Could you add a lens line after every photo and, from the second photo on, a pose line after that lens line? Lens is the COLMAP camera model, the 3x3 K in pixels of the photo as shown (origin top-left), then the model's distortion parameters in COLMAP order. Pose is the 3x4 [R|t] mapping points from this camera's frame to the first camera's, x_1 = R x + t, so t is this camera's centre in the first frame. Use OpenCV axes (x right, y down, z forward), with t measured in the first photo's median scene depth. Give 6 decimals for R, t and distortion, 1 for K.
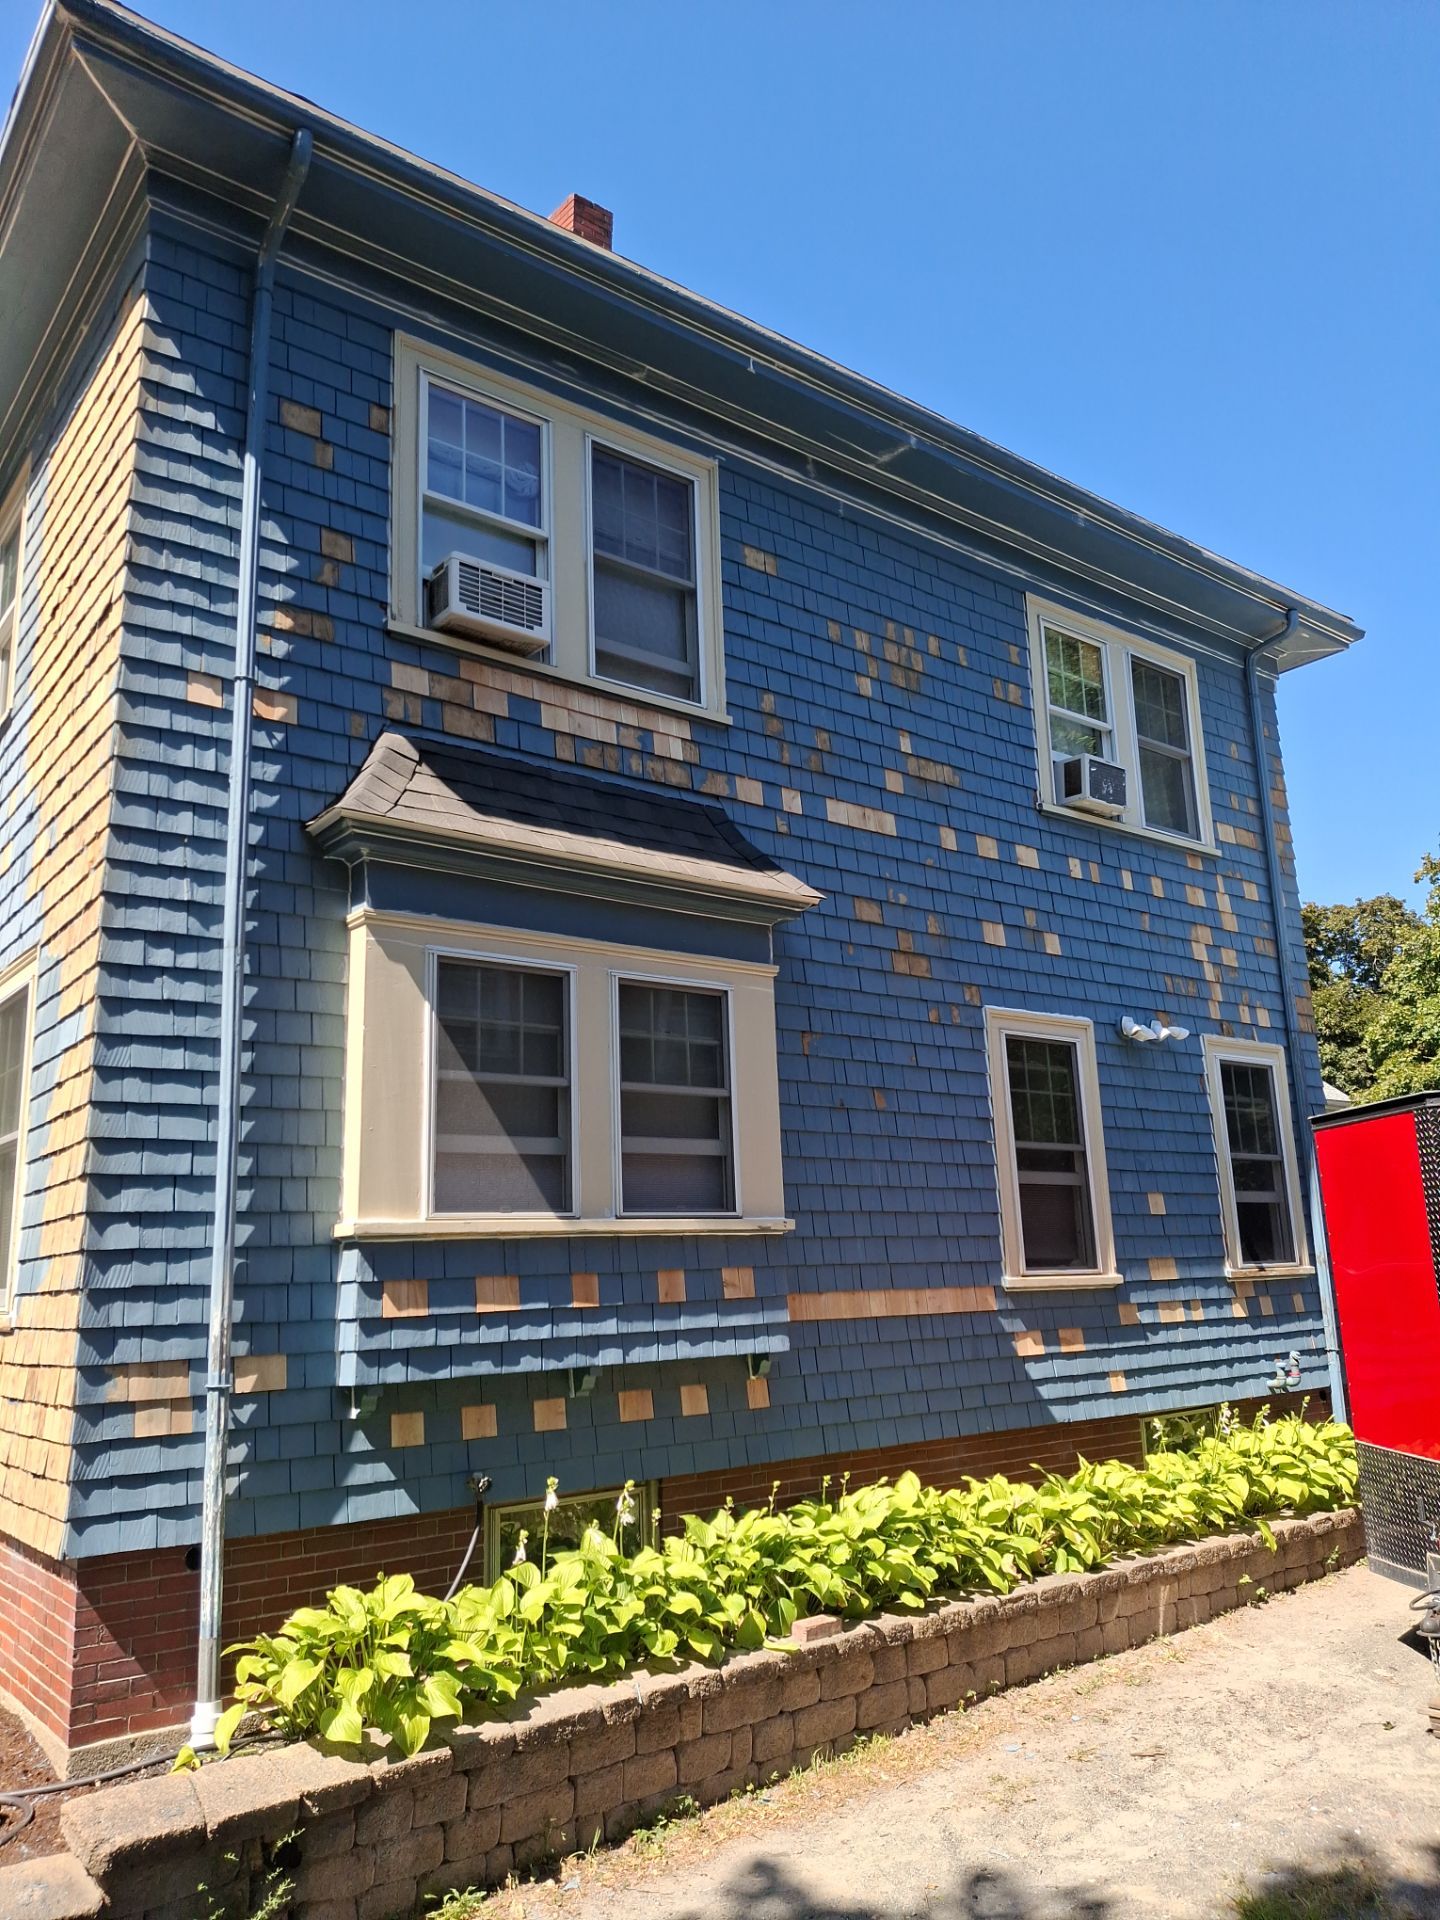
lens RADIAL K [[1434.7, 0, 722.1], [0, 1434.7, 967.4], [0, 0, 1]] dist [0.090445, -0.151225]
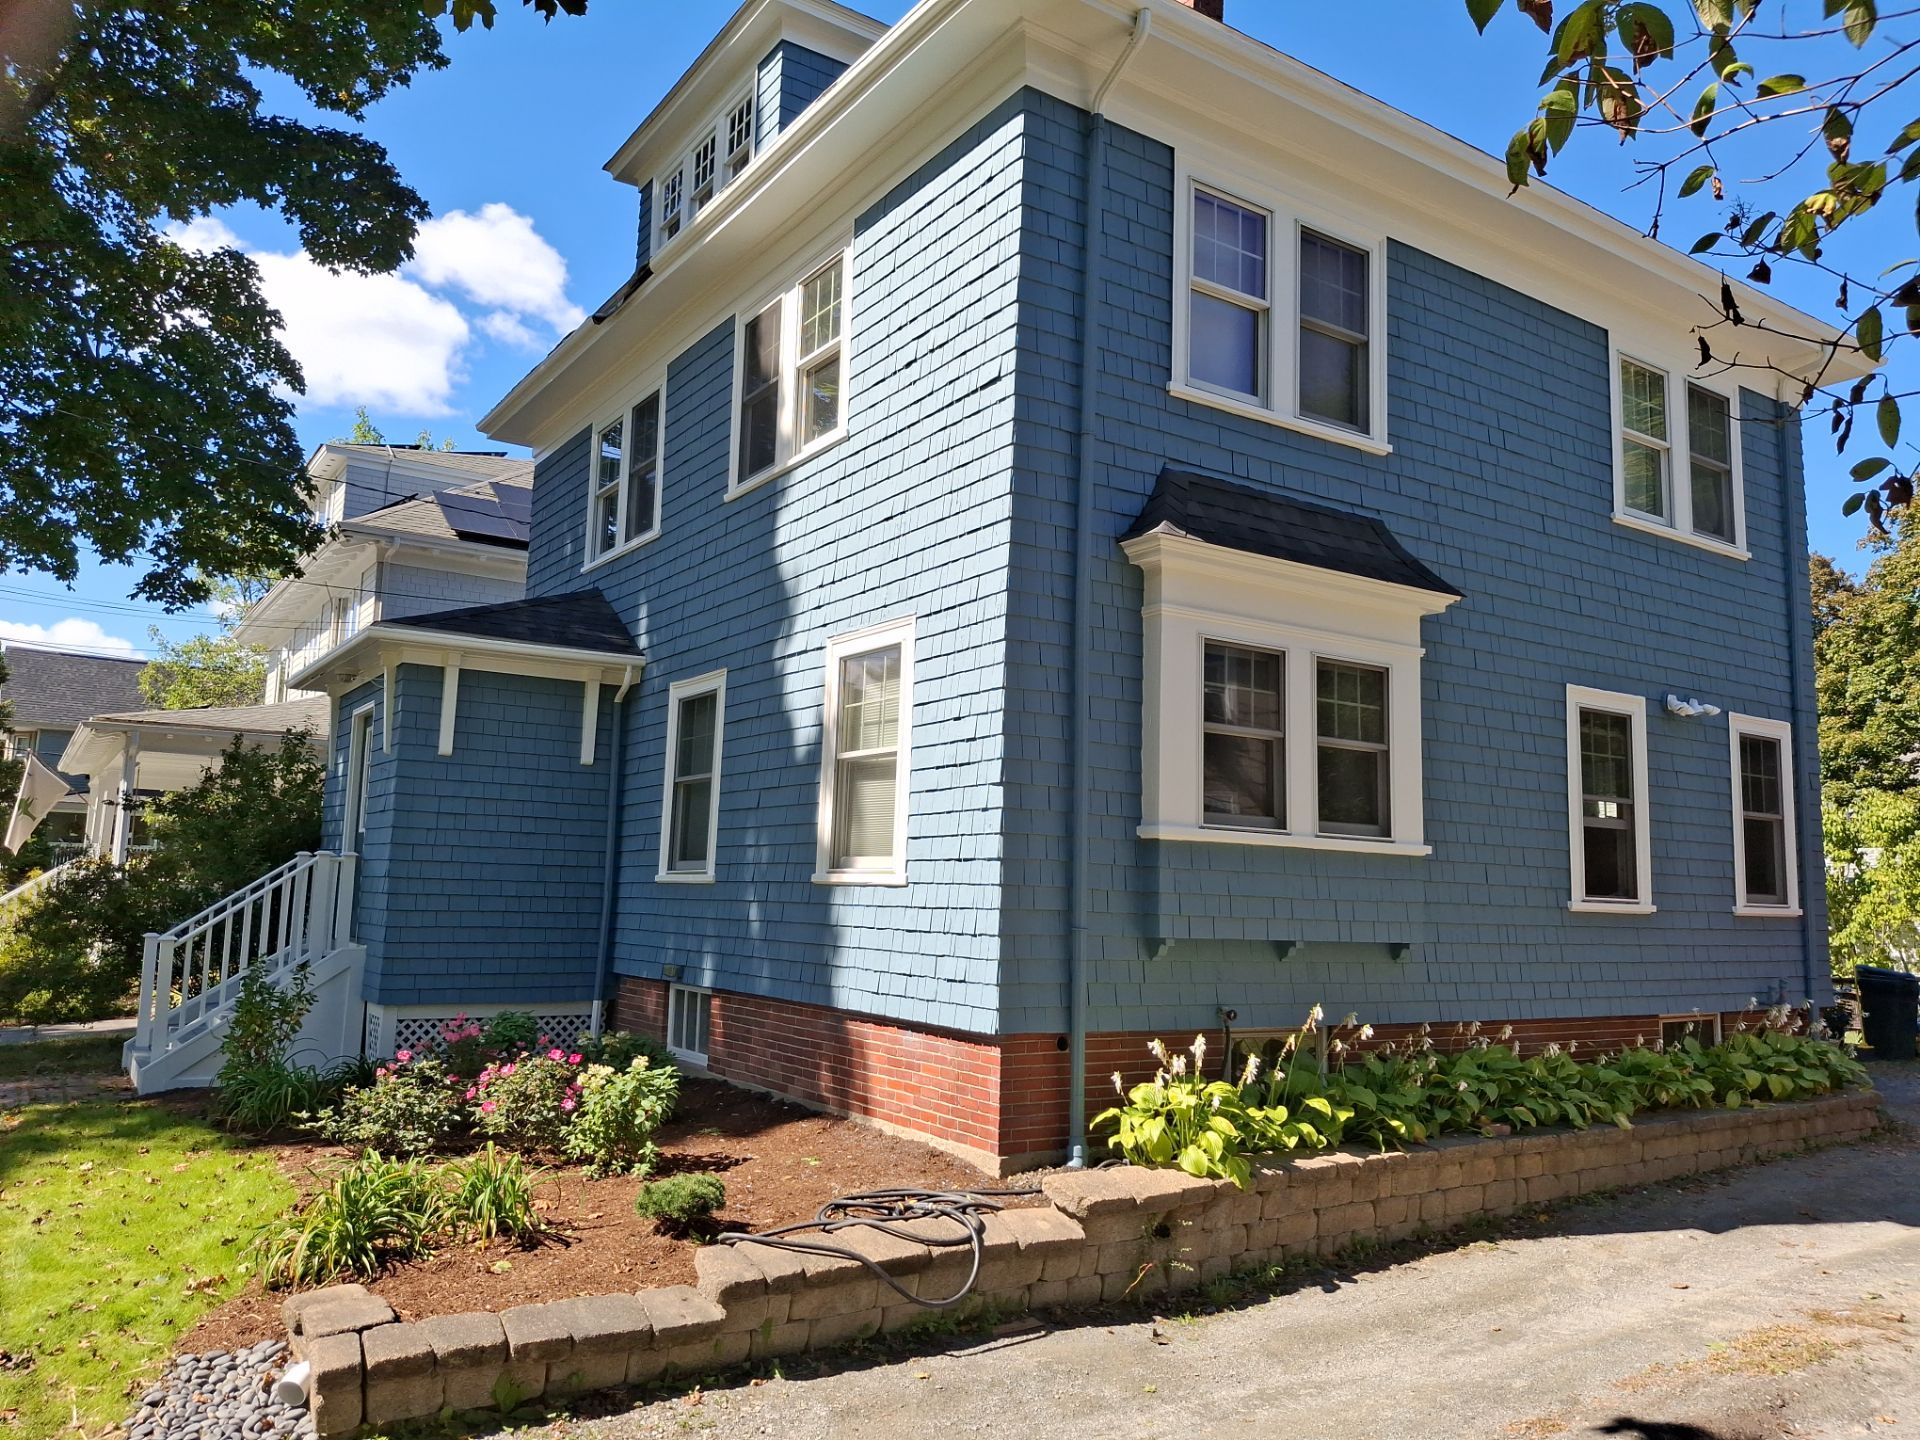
lens RADIAL K [[1434.7, 0, 952.0], [0, 1434.7, 711.9], [0, 0, 1]] dist [0.090445, -0.151225]
pose [[0.994695, 0.053737, -0.087717, -0.310801], [-0.045811, 0.994887, 0.090001, -0.049070], [0.092105, -0.085505, 0.992071, -0.377684]]
